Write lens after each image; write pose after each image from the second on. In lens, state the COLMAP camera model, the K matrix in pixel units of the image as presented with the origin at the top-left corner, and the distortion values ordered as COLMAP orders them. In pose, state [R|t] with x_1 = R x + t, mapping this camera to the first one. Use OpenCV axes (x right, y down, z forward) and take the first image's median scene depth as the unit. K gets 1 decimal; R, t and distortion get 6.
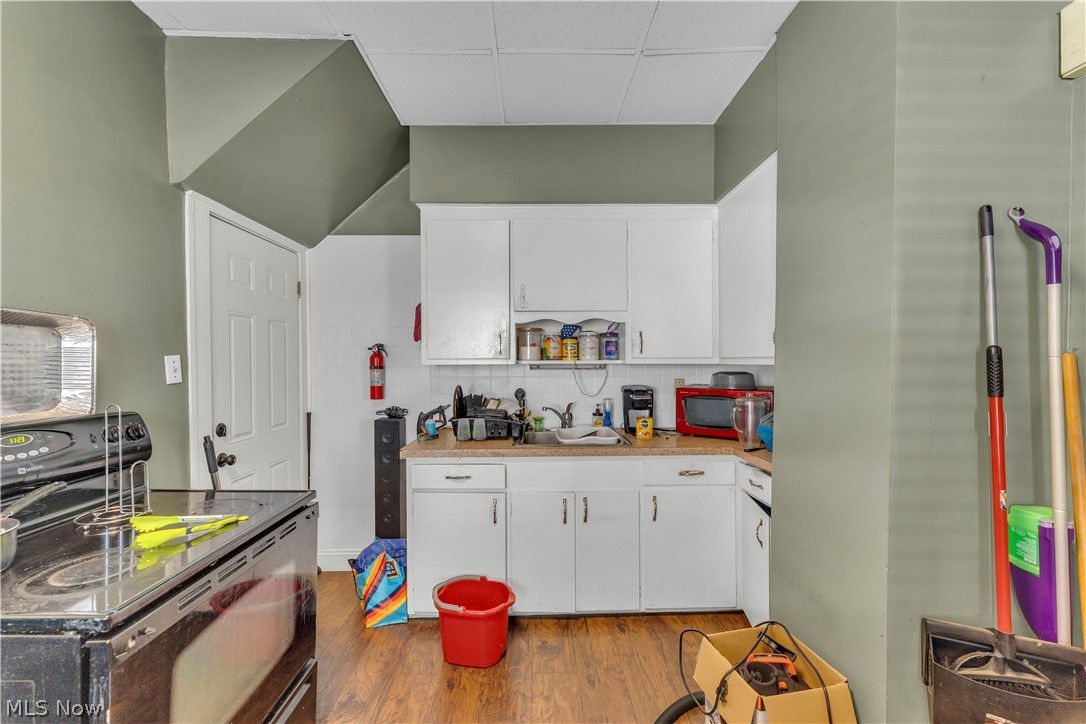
lens RADIAL K [[446.2, 0, 536.5], [0, 446.2, 360.1], [0, 0, 1]] dist [0.001074, -0.001248]
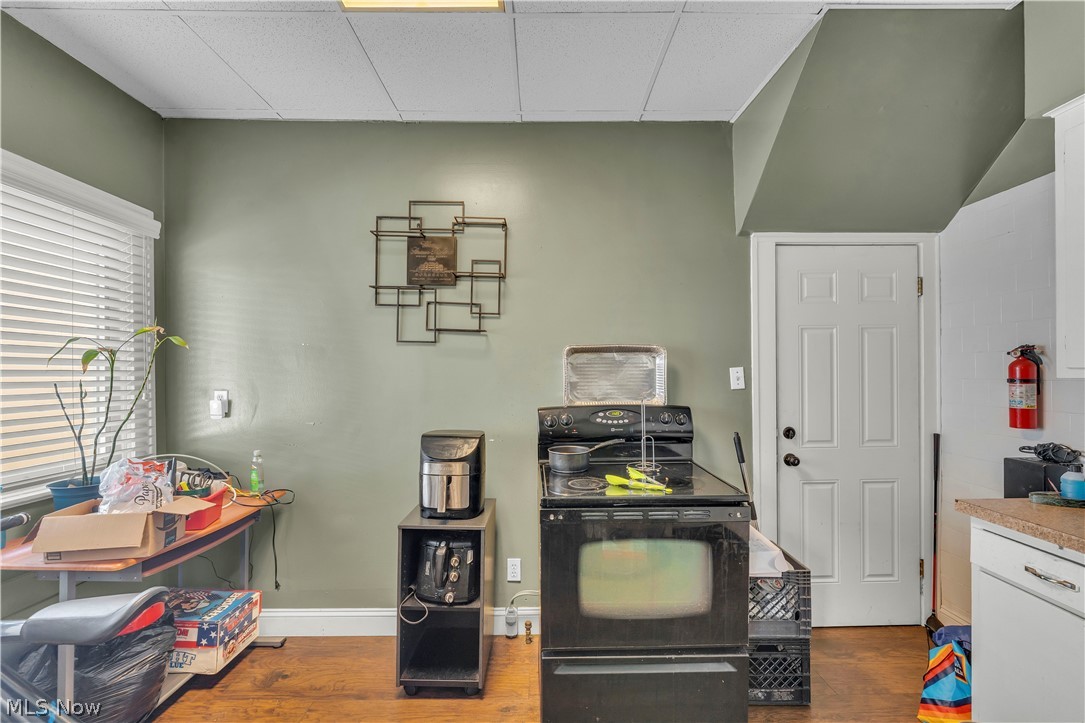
lens RADIAL K [[445.8, 0, 539.2], [0, 445.8, 370.1], [0, 0, 1]] dist [0.001074, -0.001248]
pose [[-0.008402, -0.001305, -0.999964, 0.384996], [0.006772, 0.999976, -0.001362, -0.003939], [0.999942, -0.006783, -0.008393, 0.348727]]
